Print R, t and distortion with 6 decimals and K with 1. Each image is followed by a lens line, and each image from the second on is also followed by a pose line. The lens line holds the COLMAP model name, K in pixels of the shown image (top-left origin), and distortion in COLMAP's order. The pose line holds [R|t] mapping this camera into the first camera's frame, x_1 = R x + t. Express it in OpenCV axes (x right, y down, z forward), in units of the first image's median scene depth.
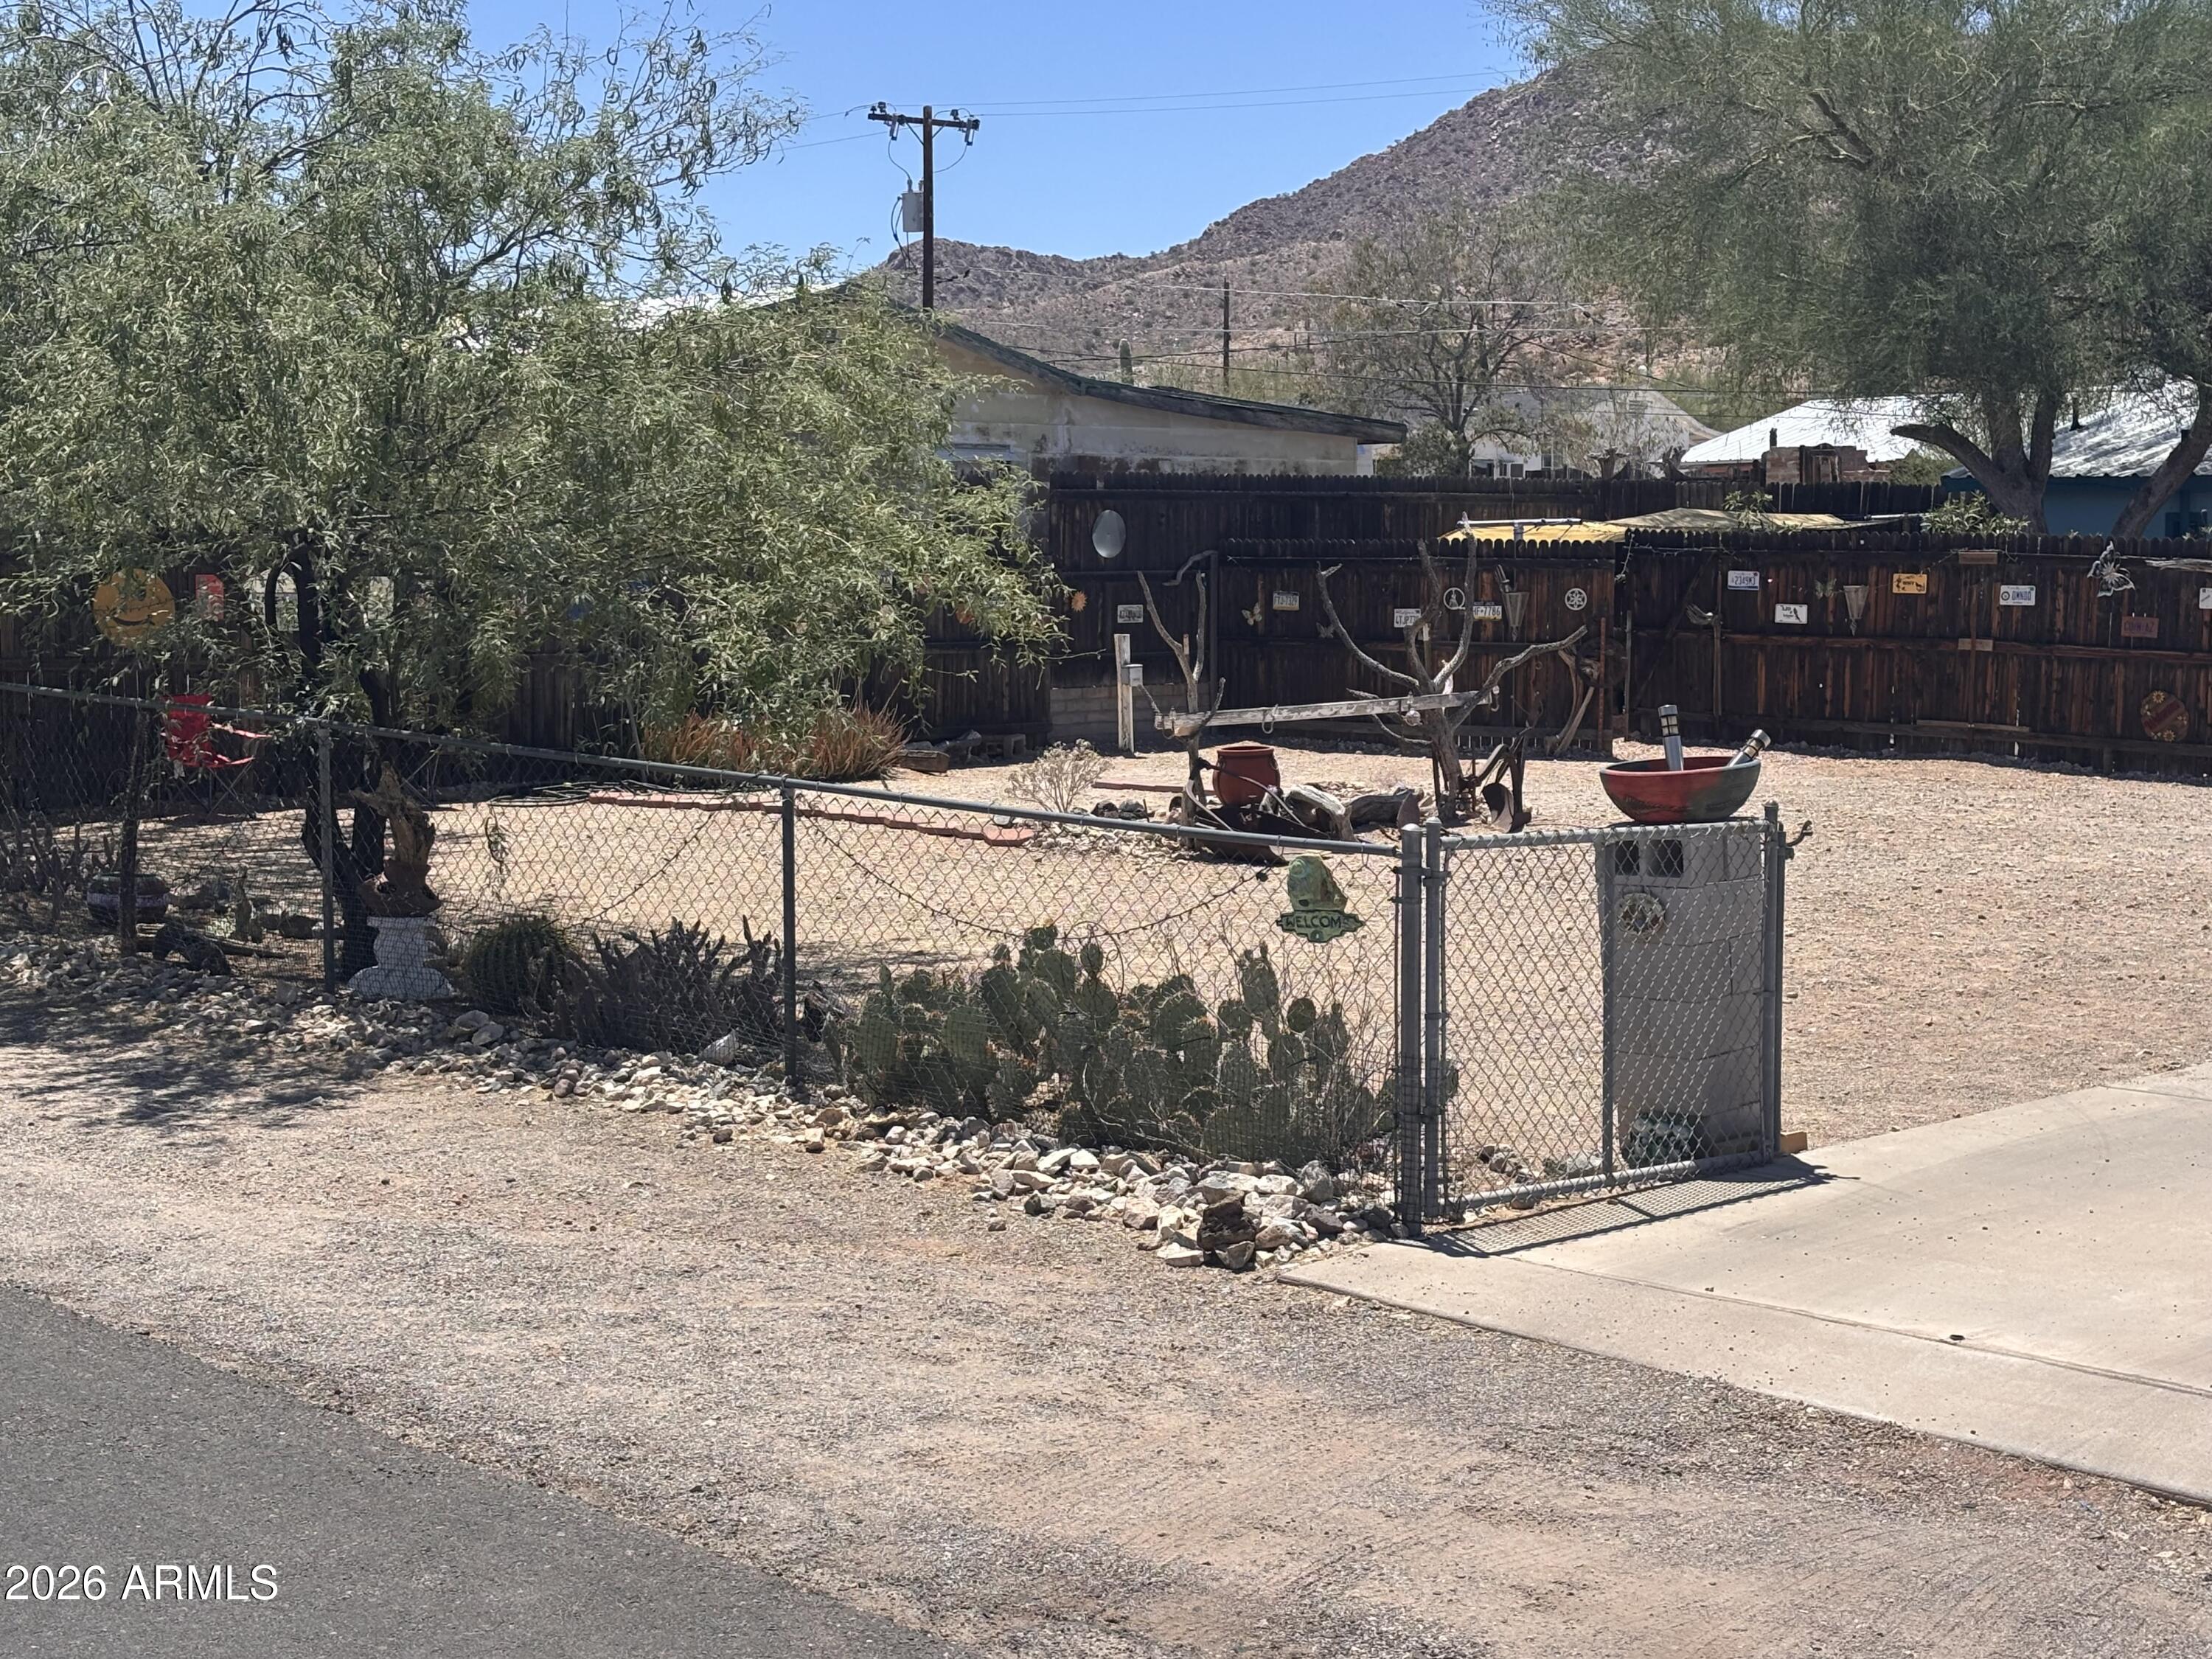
lens RADIAL K [[3534.1, 0, 1105.9], [0, 3534.1, 829.8], [0, 0, 1]] dist [0.091047, 0.000000]
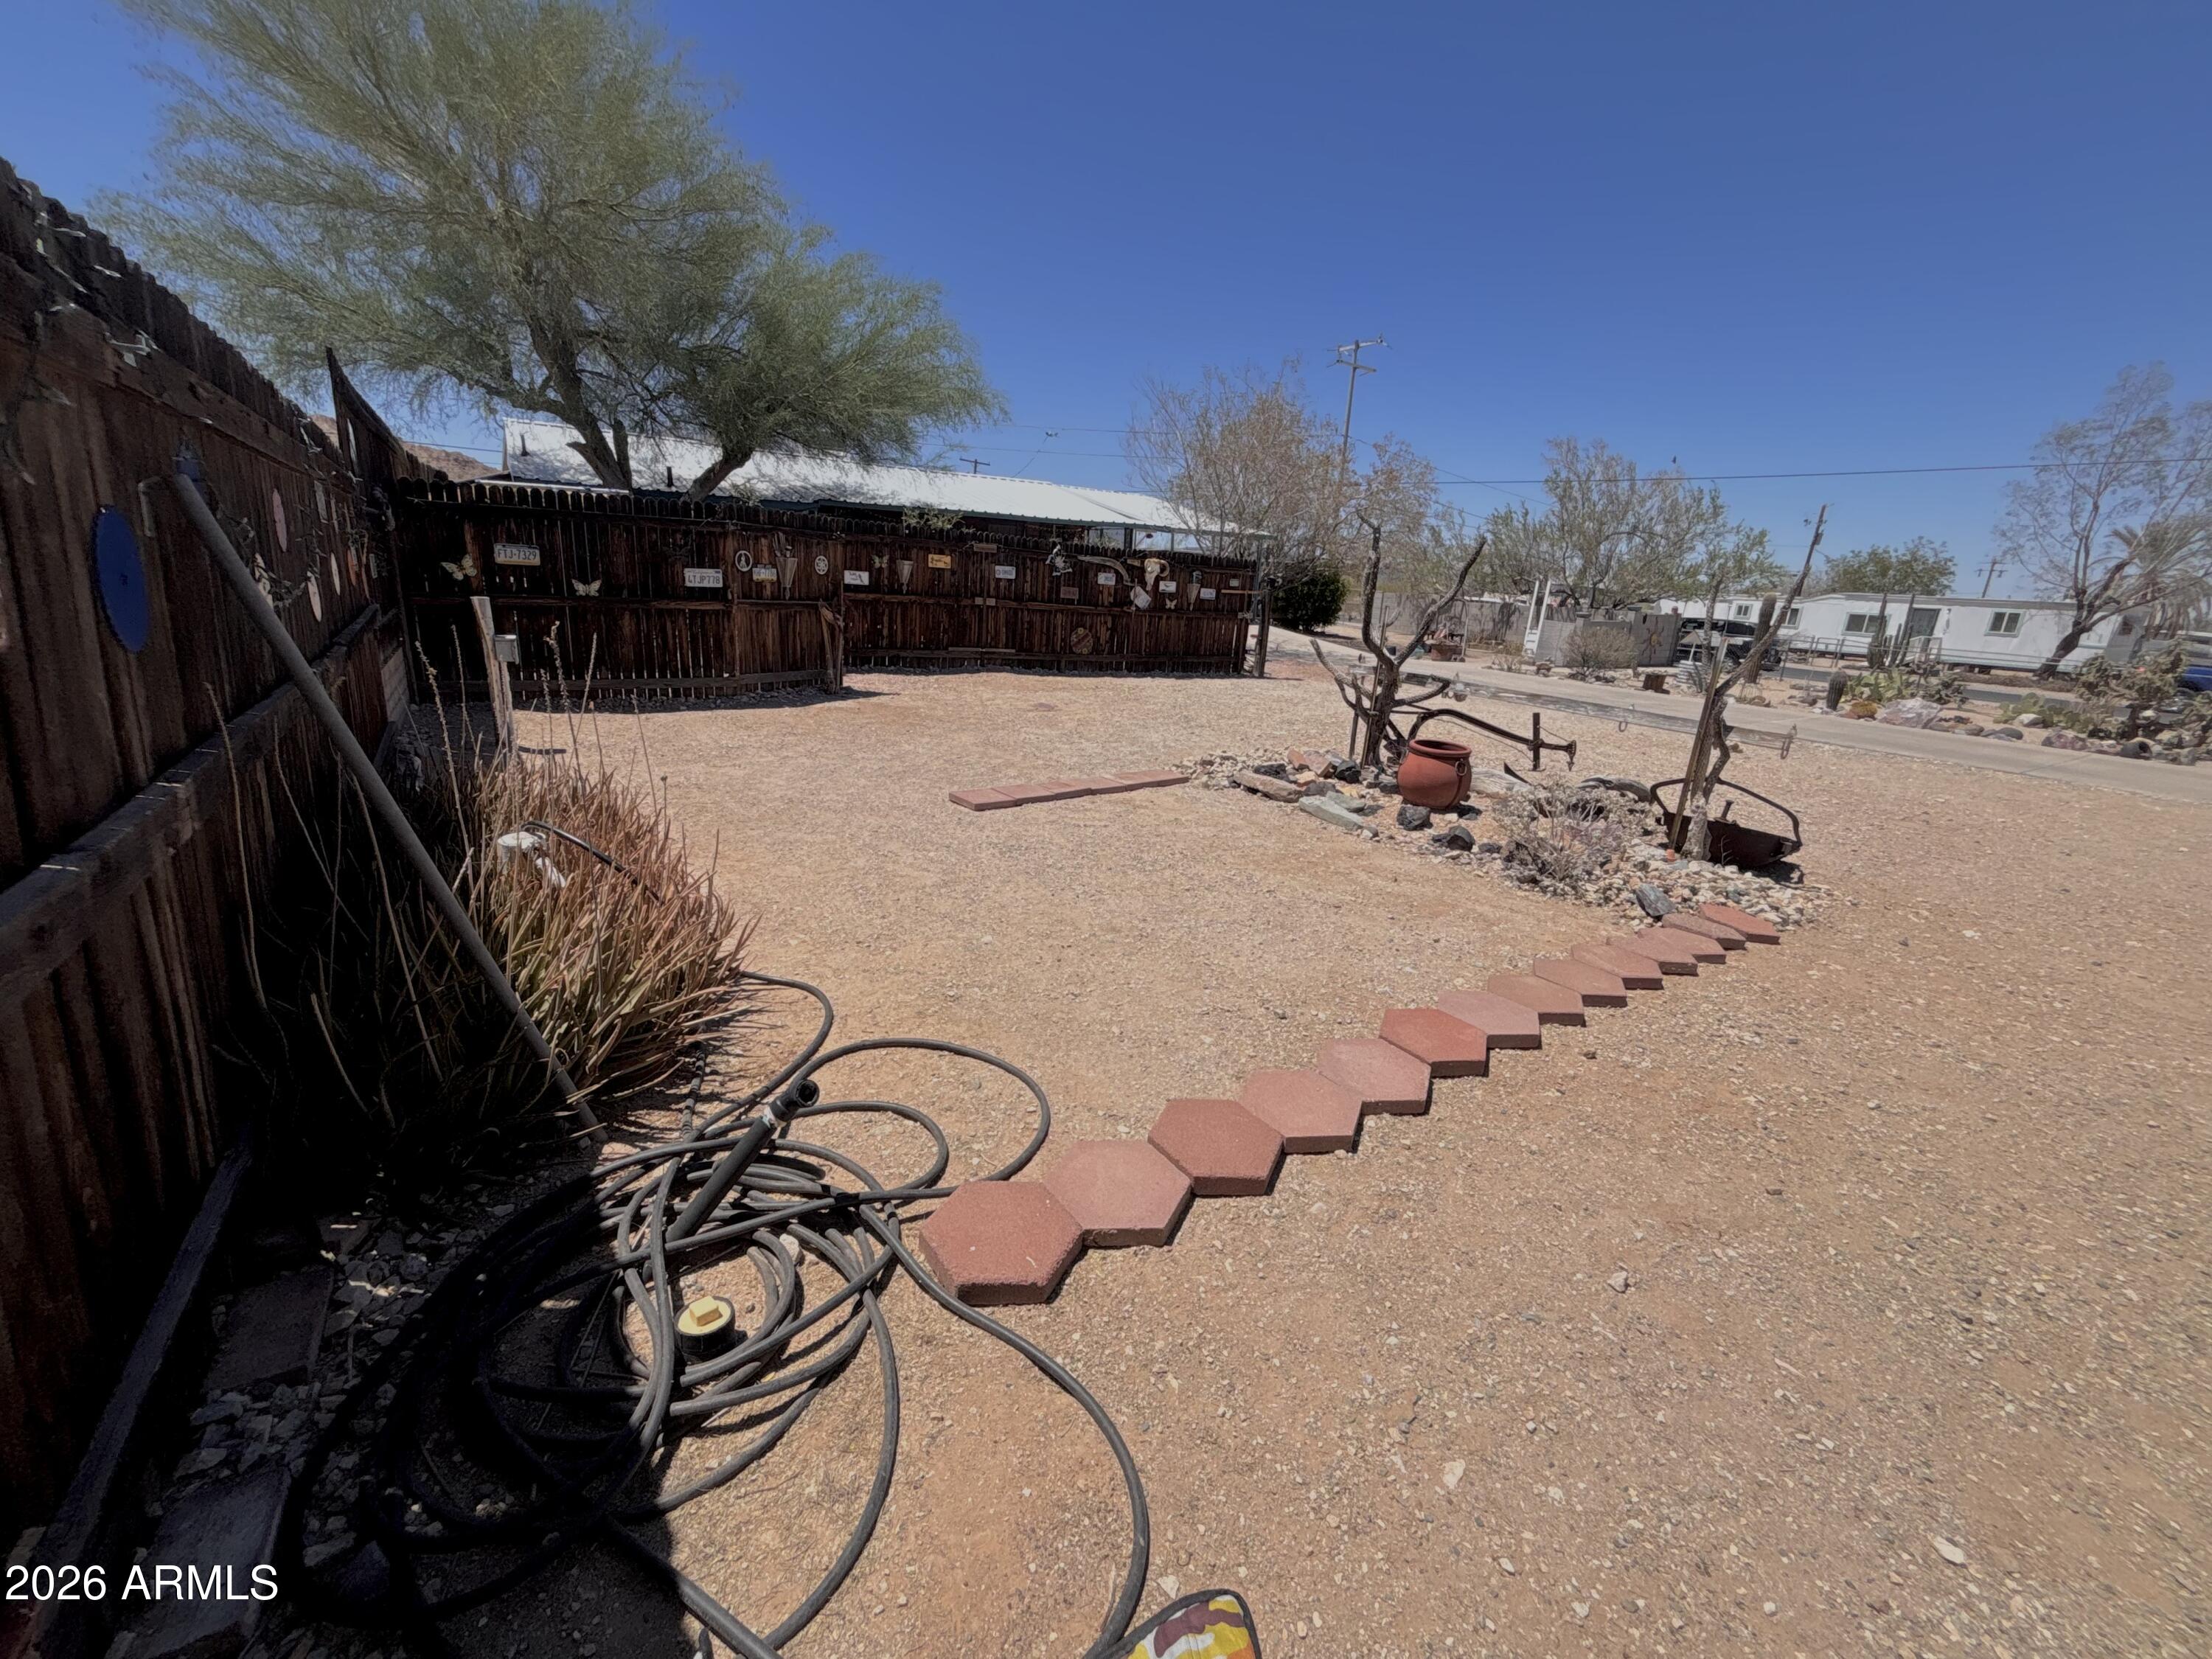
lens RADIAL K [[896.9, 0, 1111.8], [0, 896.9, 827.5], [0, 0, 1]] dist [0.000440, 0.000234]
pose [[0.193614, -0.256299, 0.947008, -0.172483], [0.018803, 0.966065, 0.257612, -0.055411], [-0.980898, -0.032071, 0.191863, 0.832437]]
